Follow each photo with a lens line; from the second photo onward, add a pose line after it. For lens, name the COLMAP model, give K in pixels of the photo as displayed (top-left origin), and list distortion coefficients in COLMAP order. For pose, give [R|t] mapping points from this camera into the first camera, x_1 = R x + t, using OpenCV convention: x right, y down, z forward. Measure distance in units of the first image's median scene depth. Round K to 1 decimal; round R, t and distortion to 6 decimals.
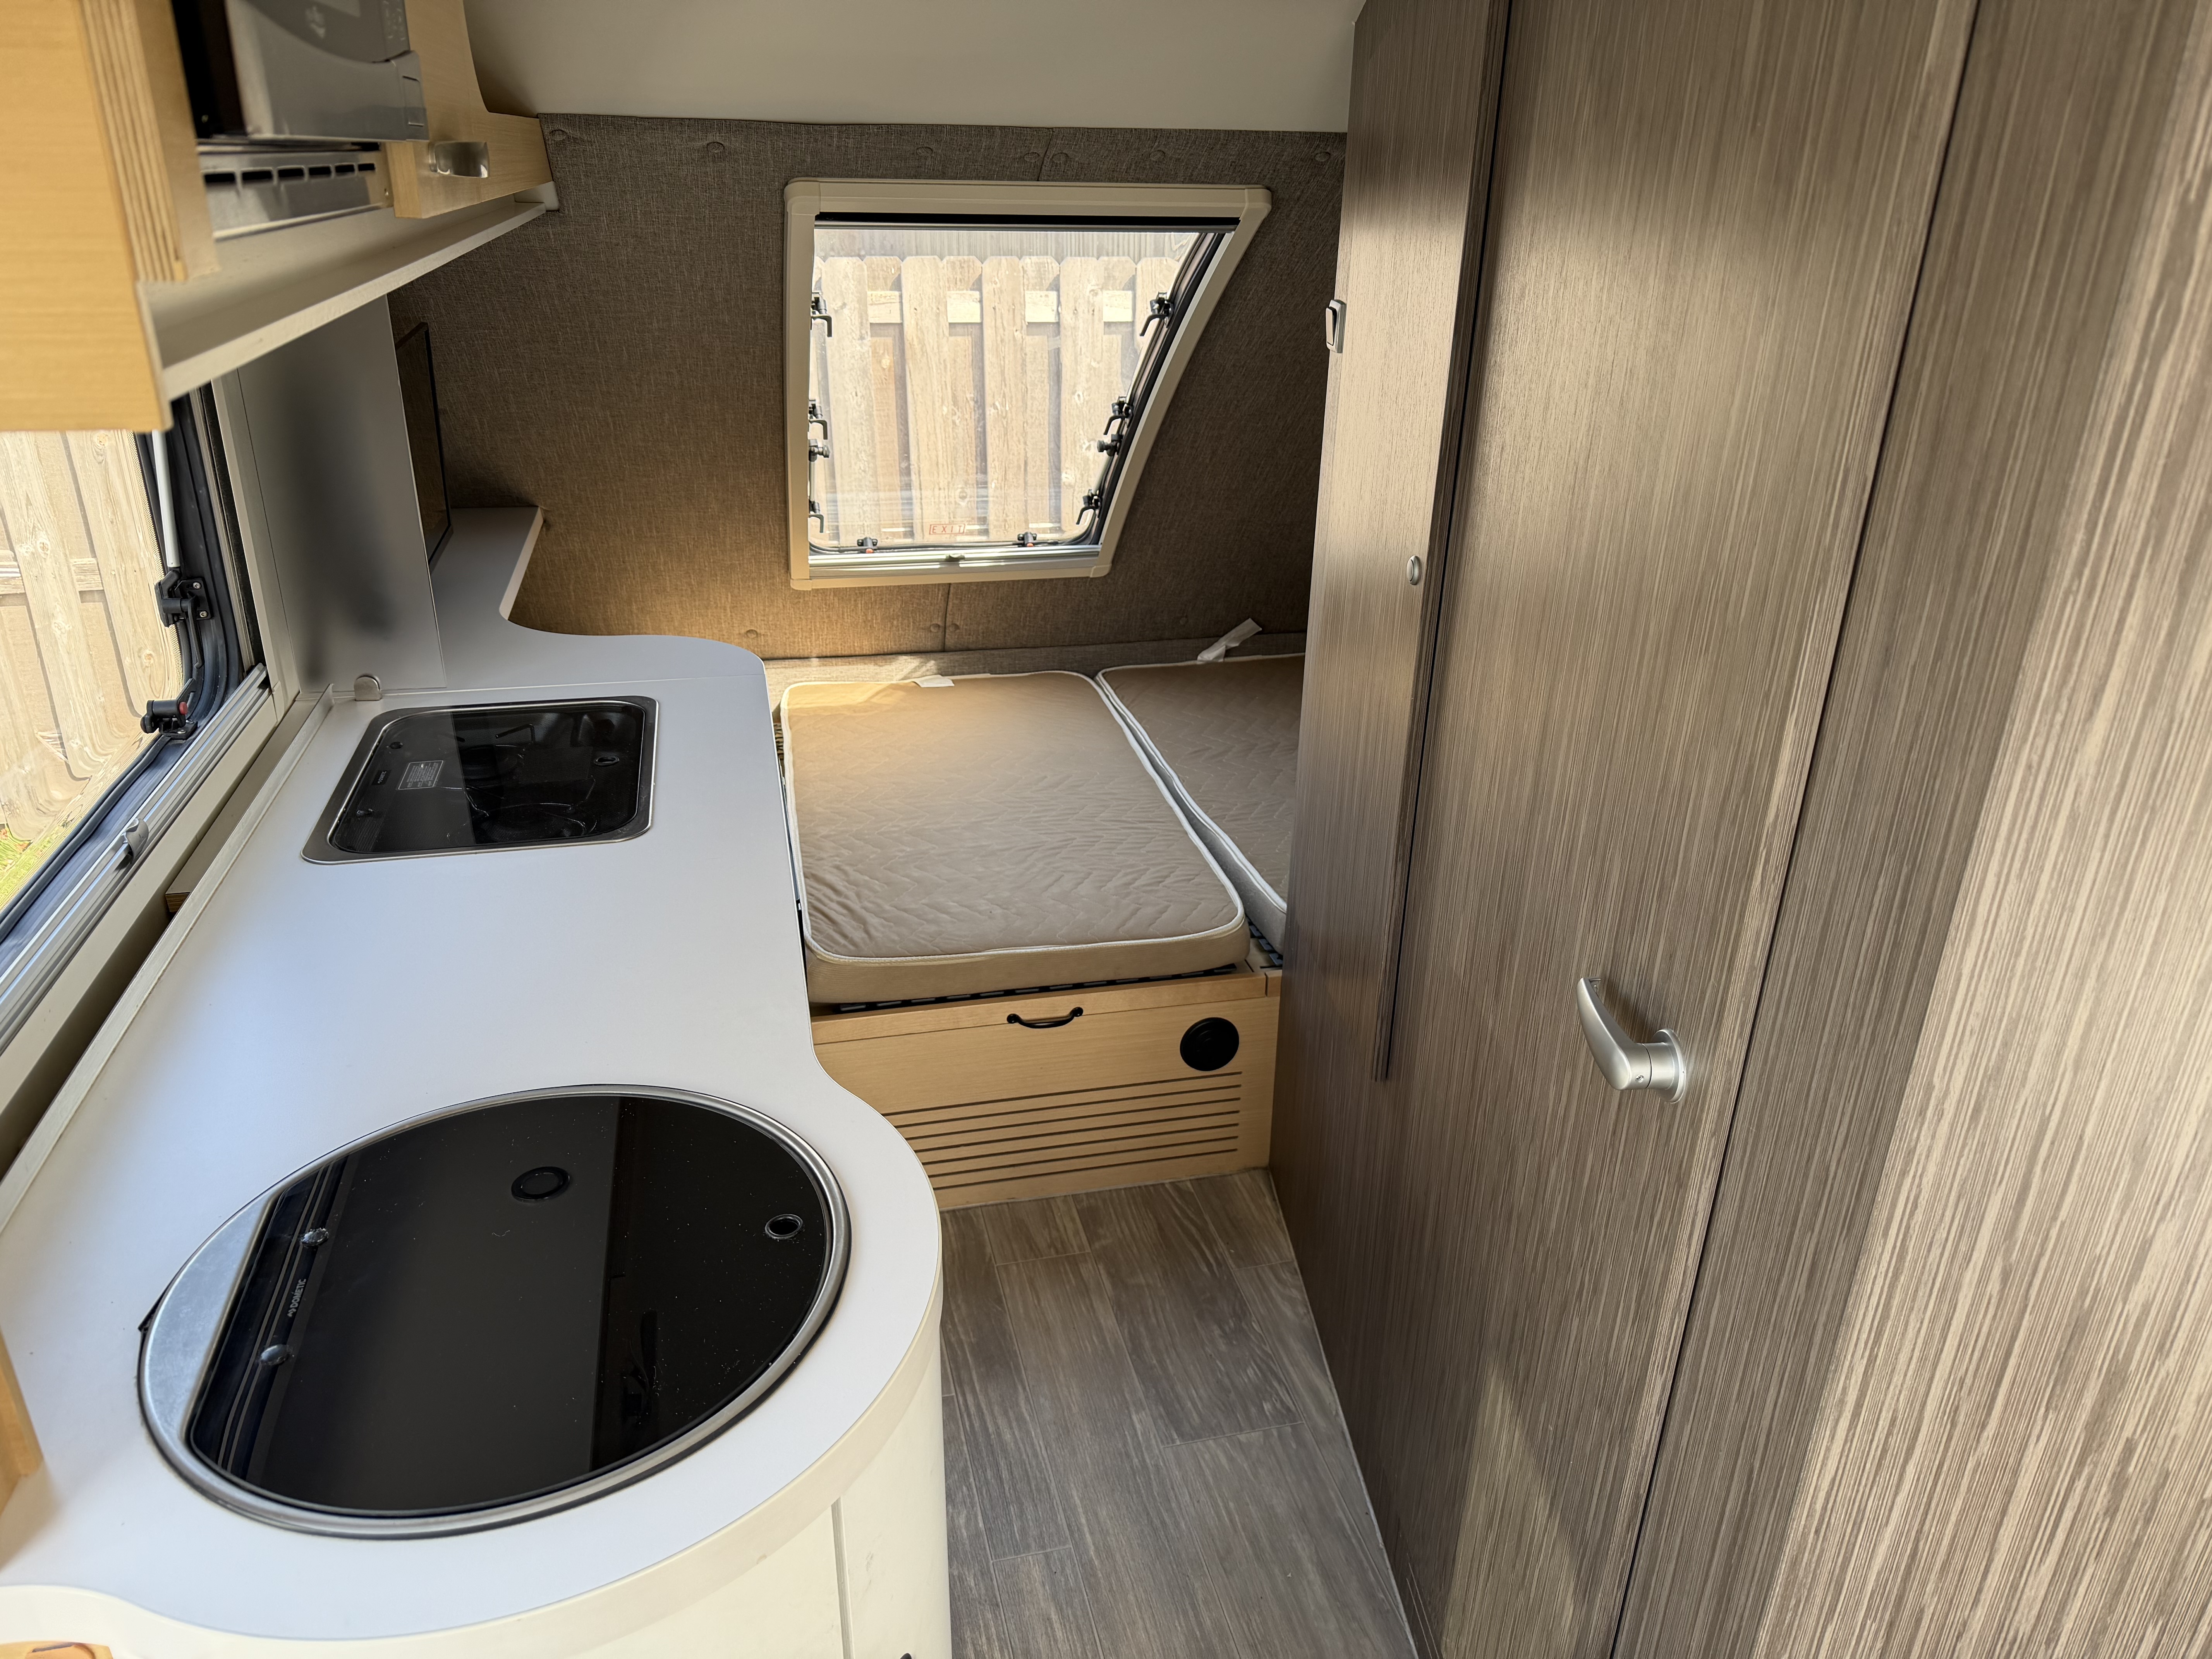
lens RADIAL K [[1553.1, 0, 1106.0], [0, 1553.1, 829.5], [0, 0, 1]] dist [0.153832, -0.309559]
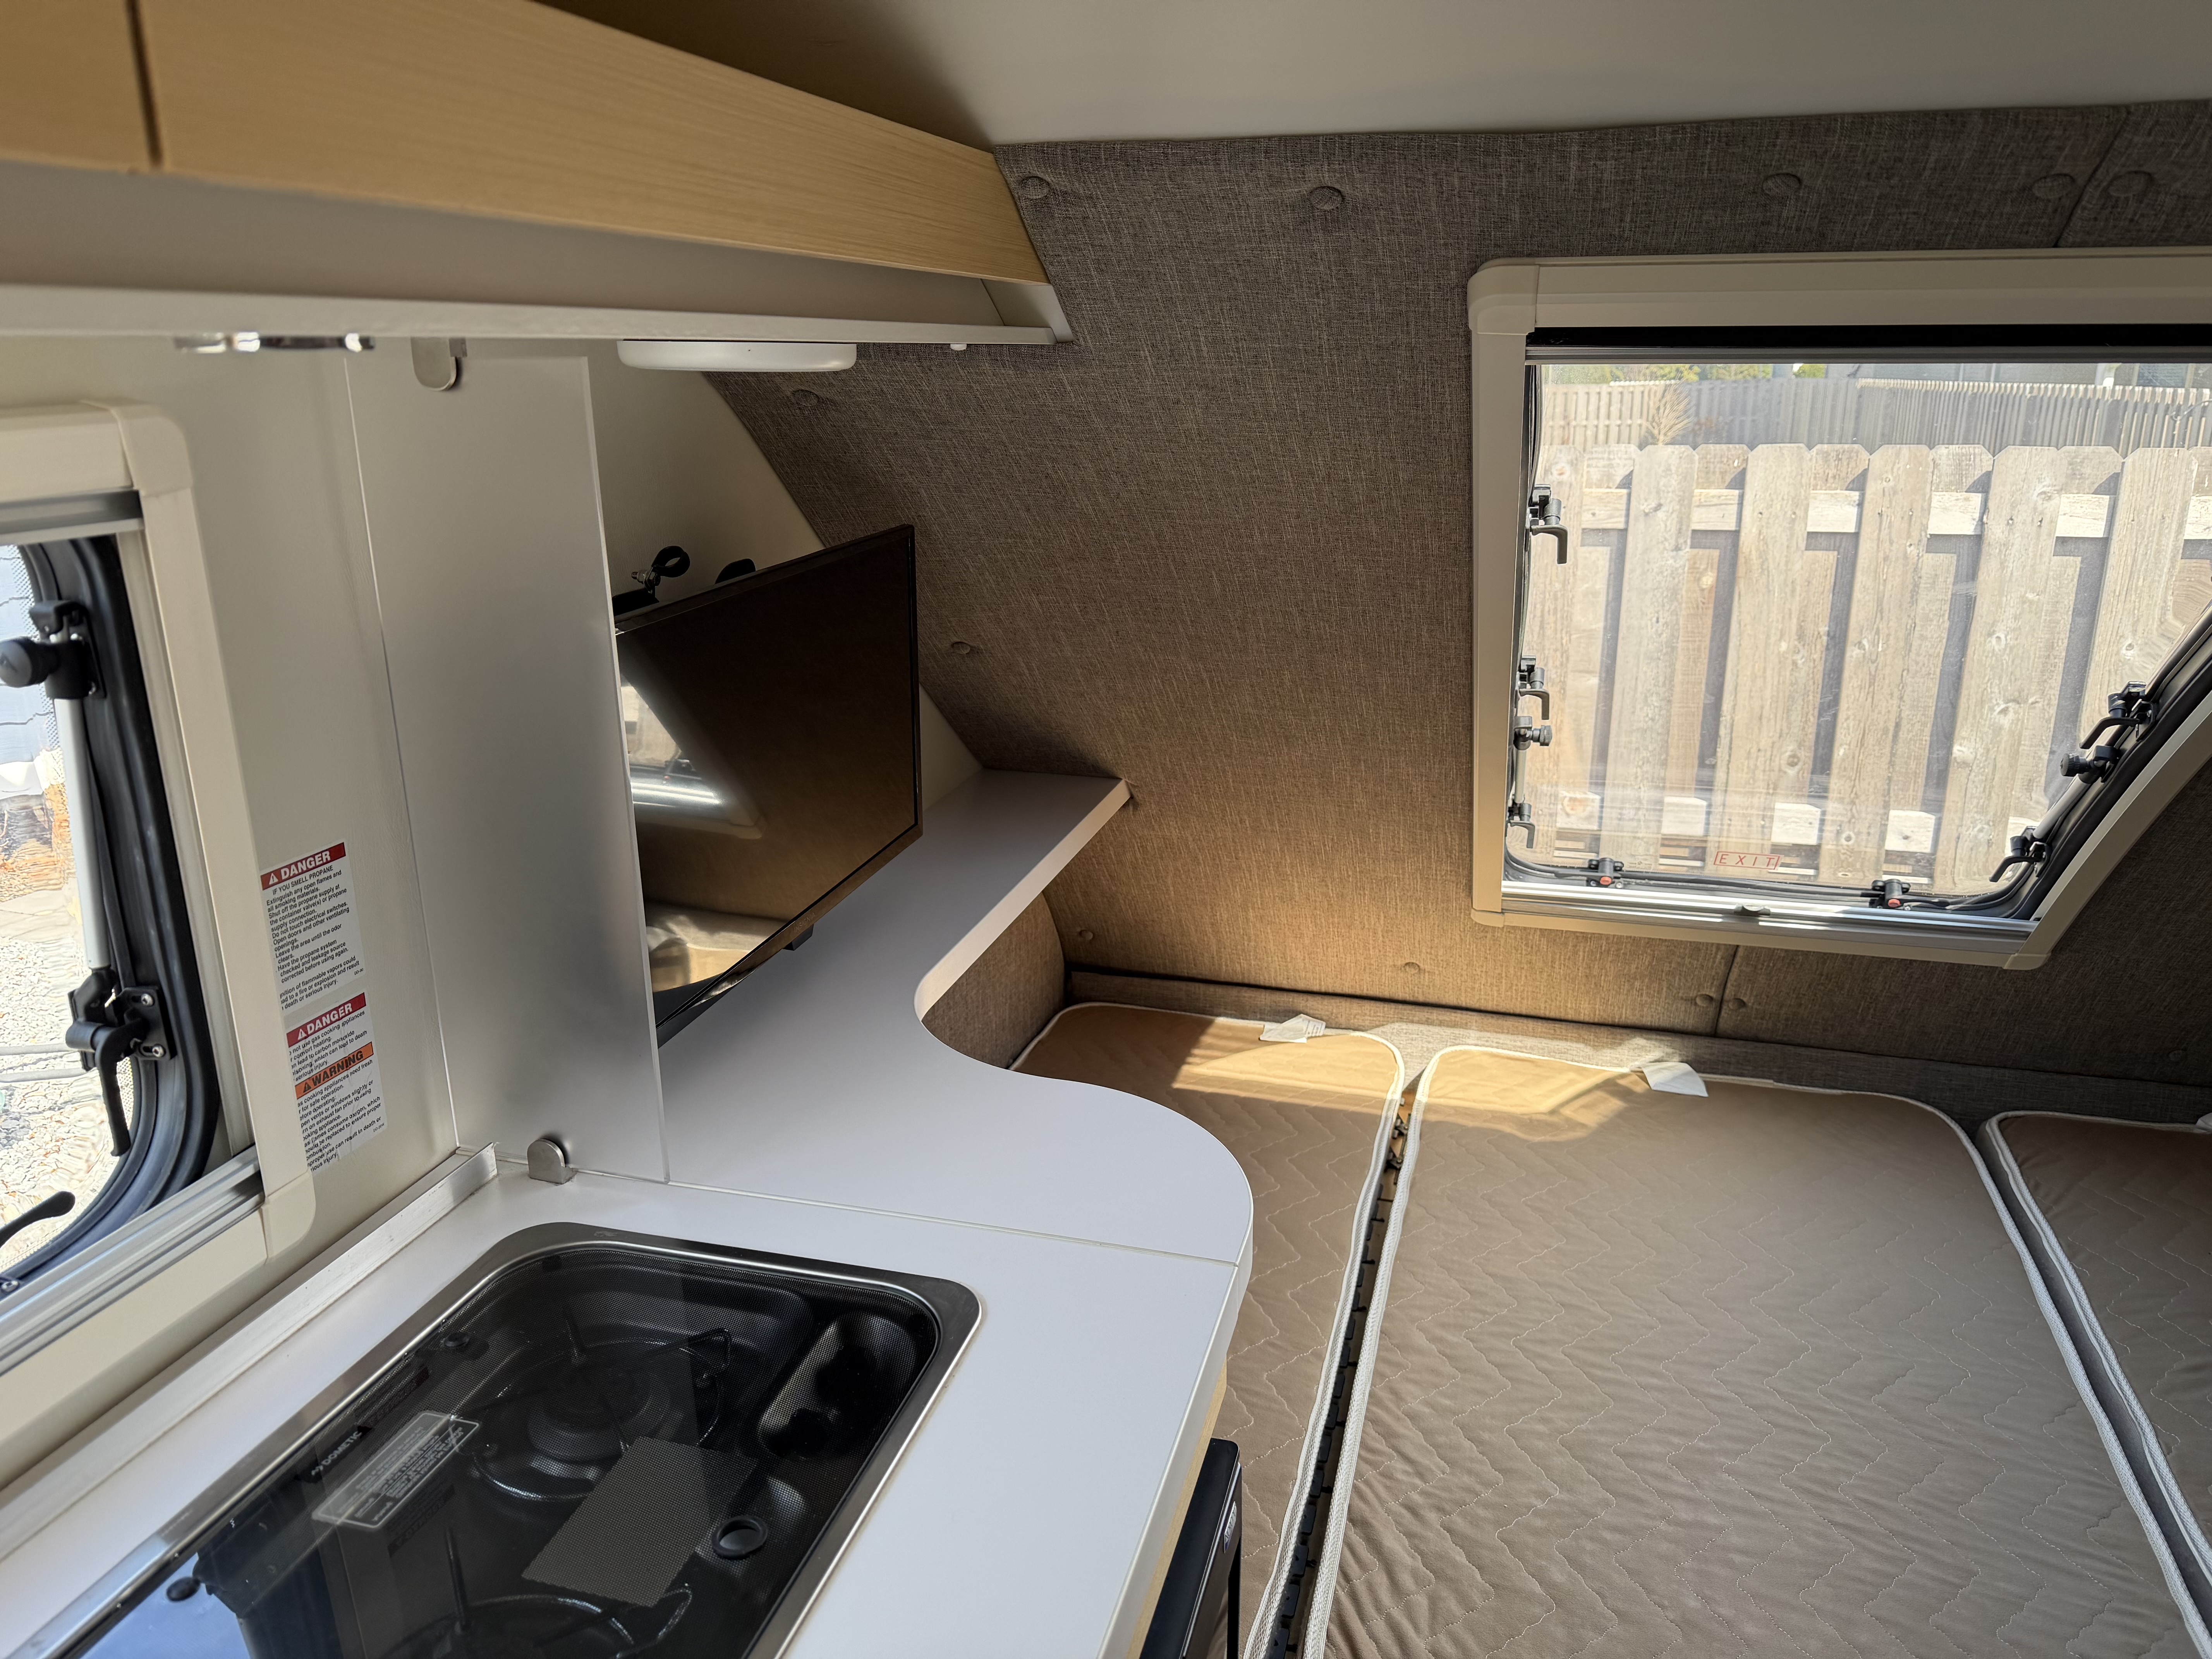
lens RADIAL K [[1505.0, 0, 1106.0], [0, 1505.0, 829.5], [0, 0, 1]] dist [0.097557, -0.150061]
pose [[0.866147, 0.126859, -0.483421, -0.032341], [-0.178617, 0.981941, -0.062348, -0.124427], [0.466782, 0.140349, 0.873165, 0.368493]]
